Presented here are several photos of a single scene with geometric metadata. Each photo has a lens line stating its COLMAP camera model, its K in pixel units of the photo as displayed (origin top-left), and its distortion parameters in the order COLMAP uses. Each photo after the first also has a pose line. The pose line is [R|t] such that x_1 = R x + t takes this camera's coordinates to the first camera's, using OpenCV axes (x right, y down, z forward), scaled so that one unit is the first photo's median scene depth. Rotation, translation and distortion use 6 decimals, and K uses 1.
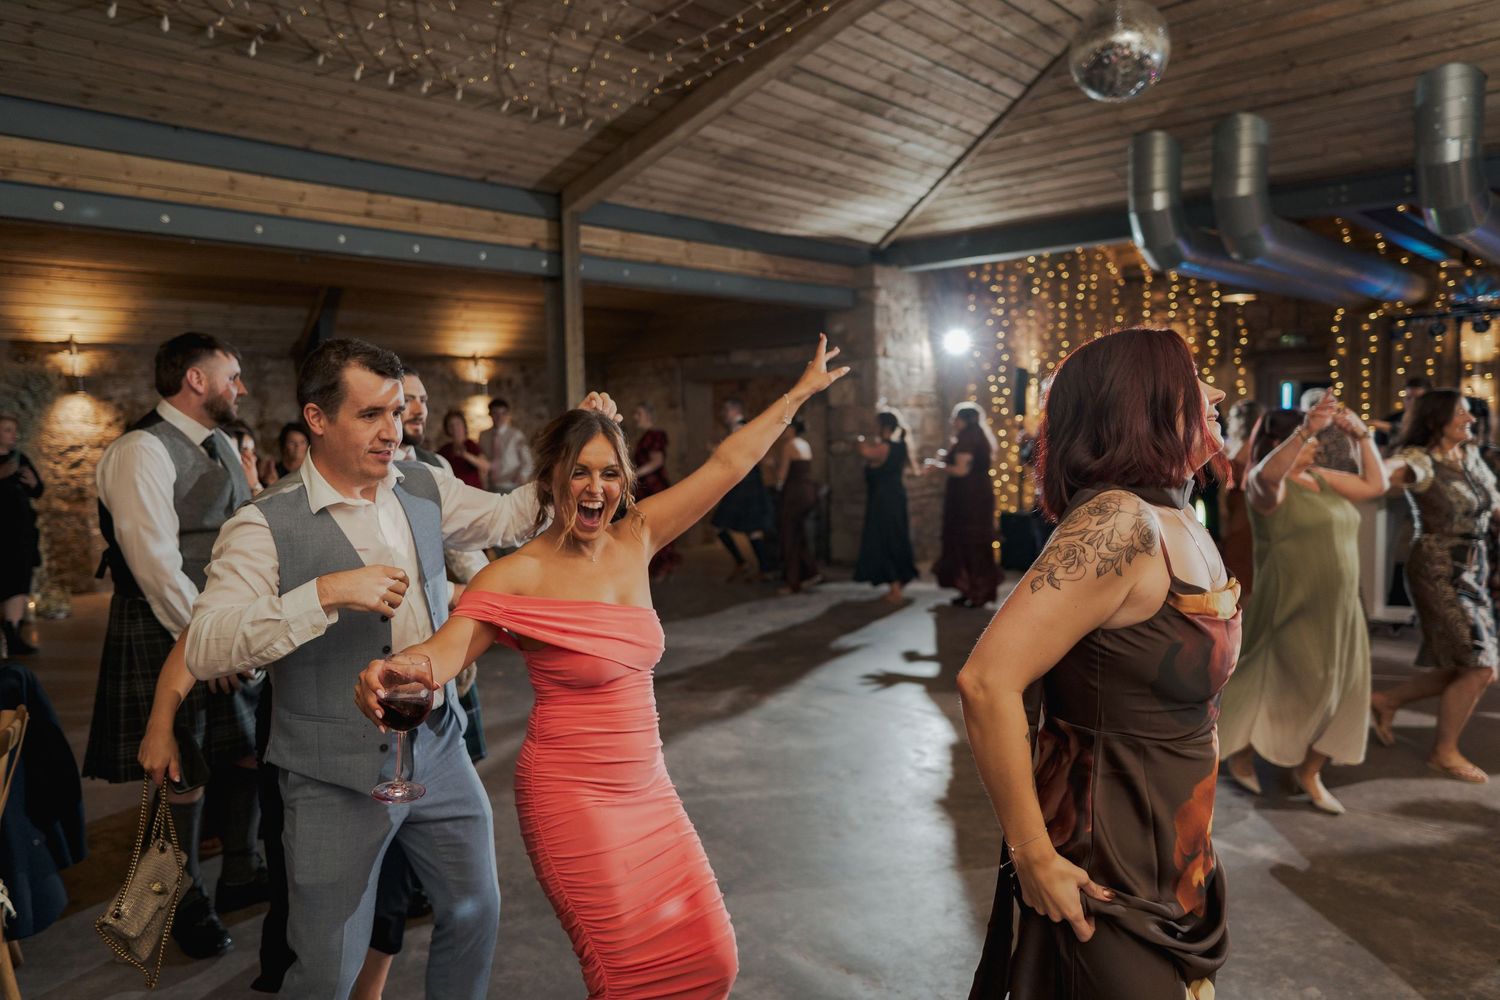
lens RADIAL K [[1000.7, 0, 750.0], [0, 1000.7, 500.0], [0, 0, 1]] dist [-0.027032, 0.003368]
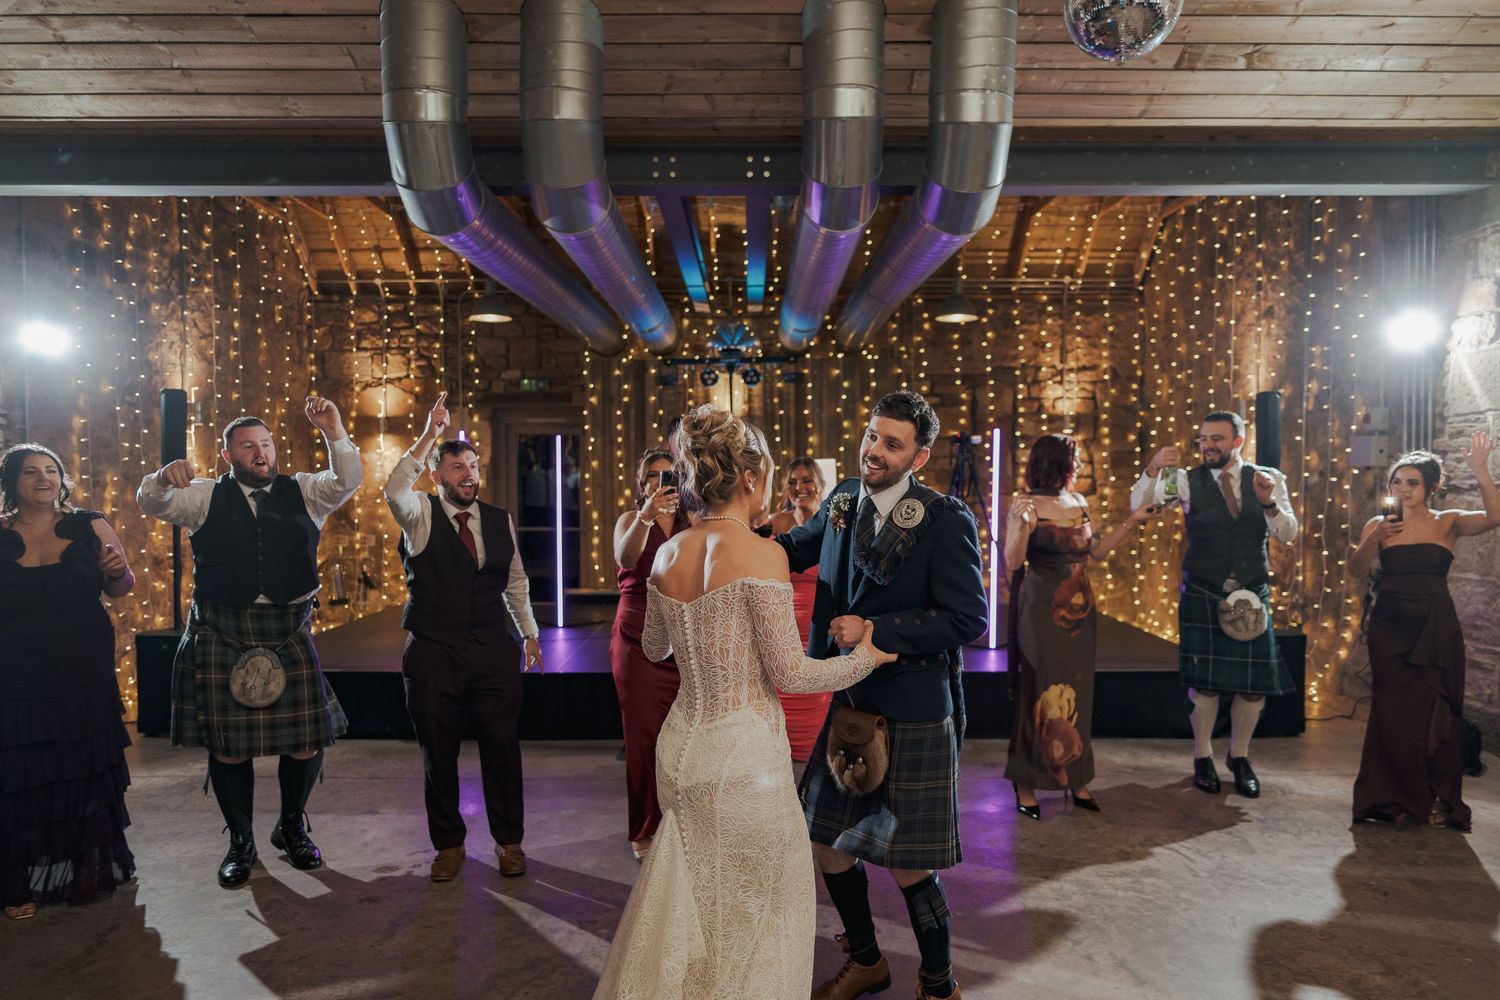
lens RADIAL K [[1031.3, 0, 750.0], [0, 1031.3, 500.0], [0, 0, 1]] dist [-0.012780, 0.005499]
pose [[0.707752, -0.002805, 0.706455, 0.104672], [0.043988, 0.998227, -0.040106, -0.034479], [-0.705090, 0.059461, 0.706621, 0.420140]]
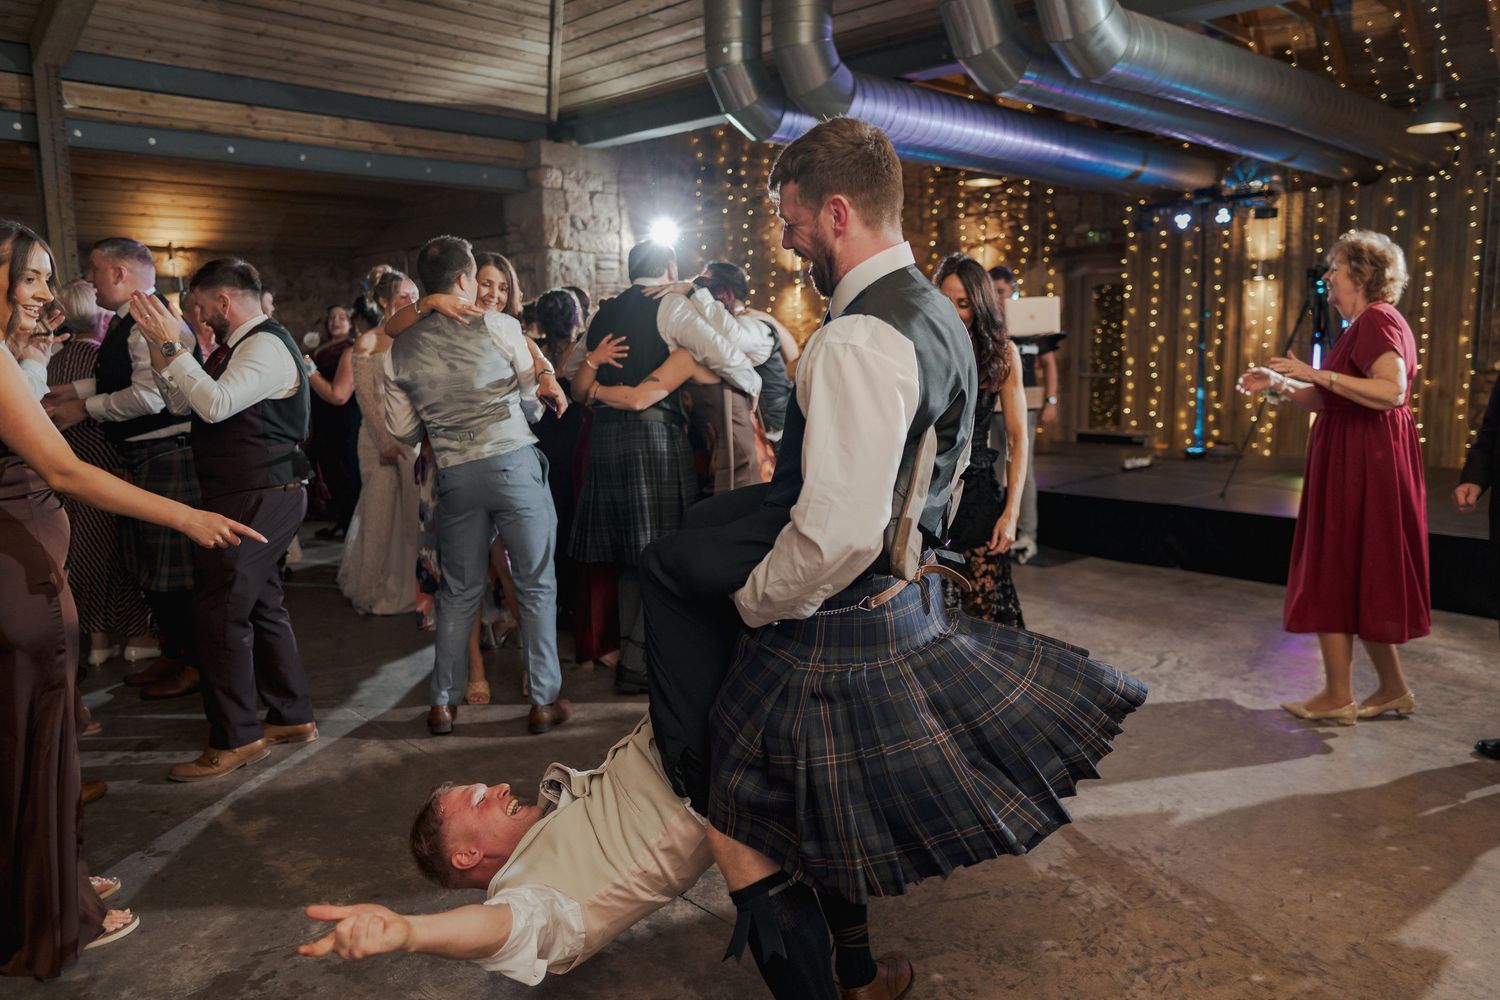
lens RADIAL K [[1082.6, 0, 801.8], [0, 1082.6, 501.6], [0, 0, 1]] dist [-0.019507, 0.006208]
pose [[0.999938, 0.011093, -0.000901, 0.446100], [-0.010997, 0.997259, 0.073162, 0.007313], [0.001711, -0.073148, 0.997320, 0.059563]]
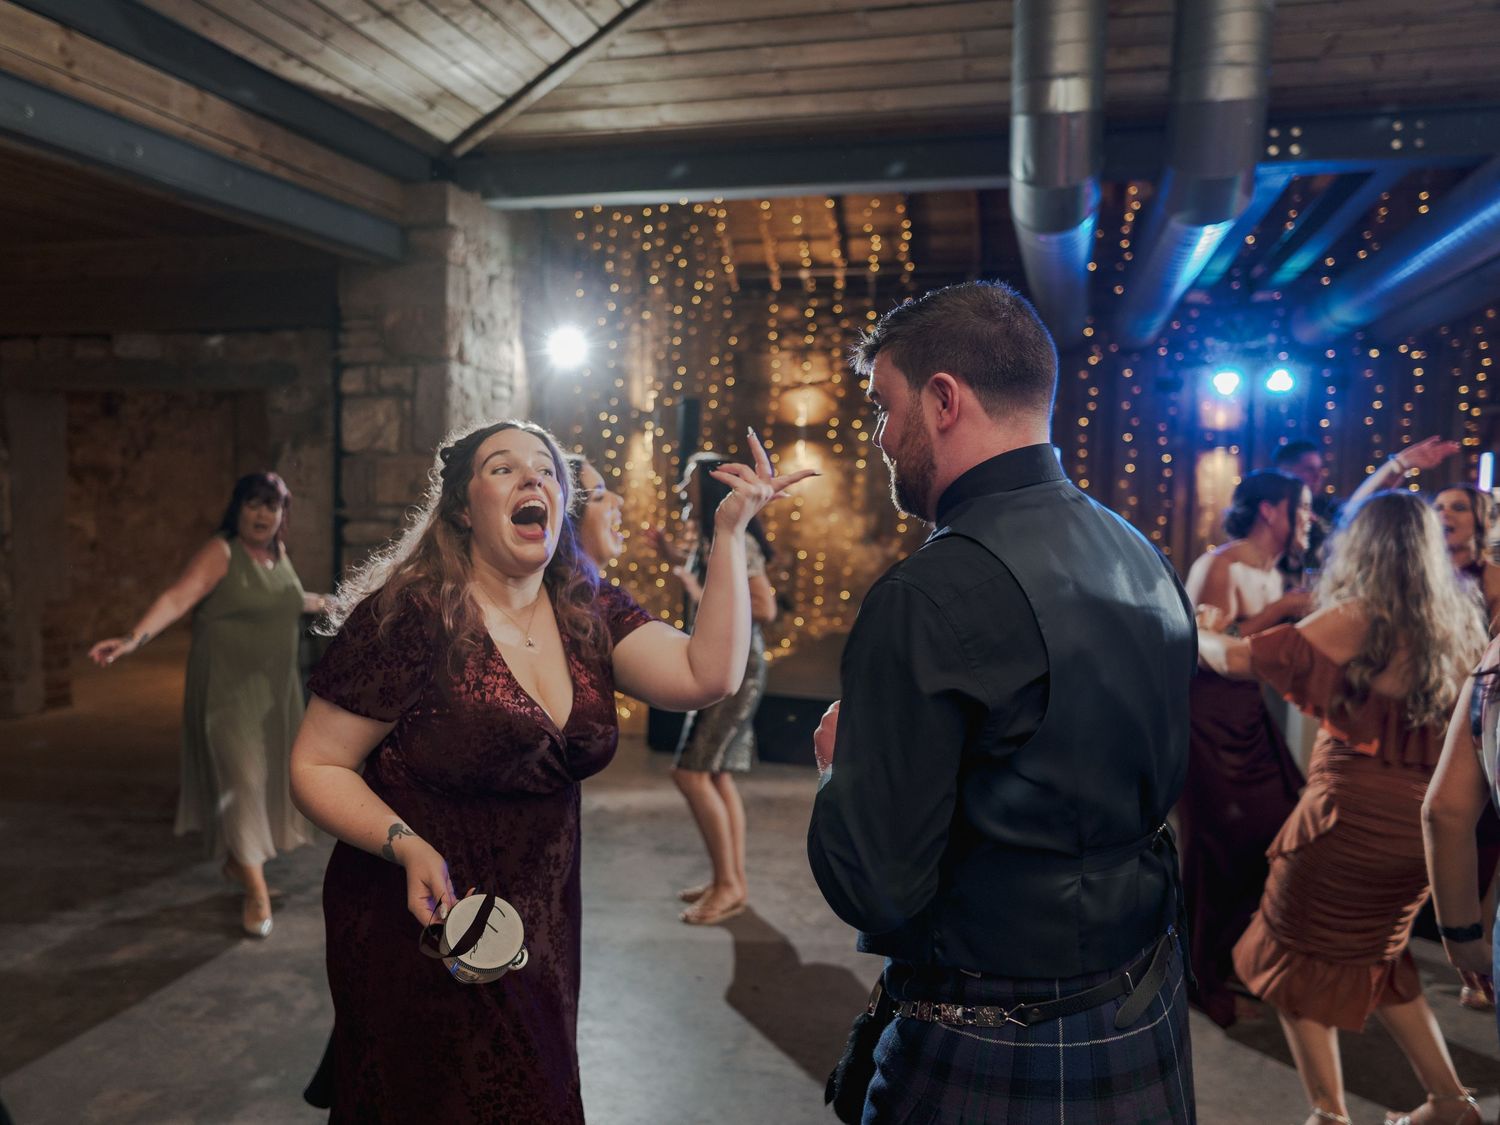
lens RADIAL K [[1220.1, 0, 691.4], [0, 1220.1, 564.3], [0, 0, 1]] dist [-0.017604, 0.004226]
pose [[0.885385, 0.003099, 0.464849, -0.070680], [0.000064, 0.999977, -0.006788, -0.041474], [-0.464859, 0.006039, 0.885364, 0.482172]]
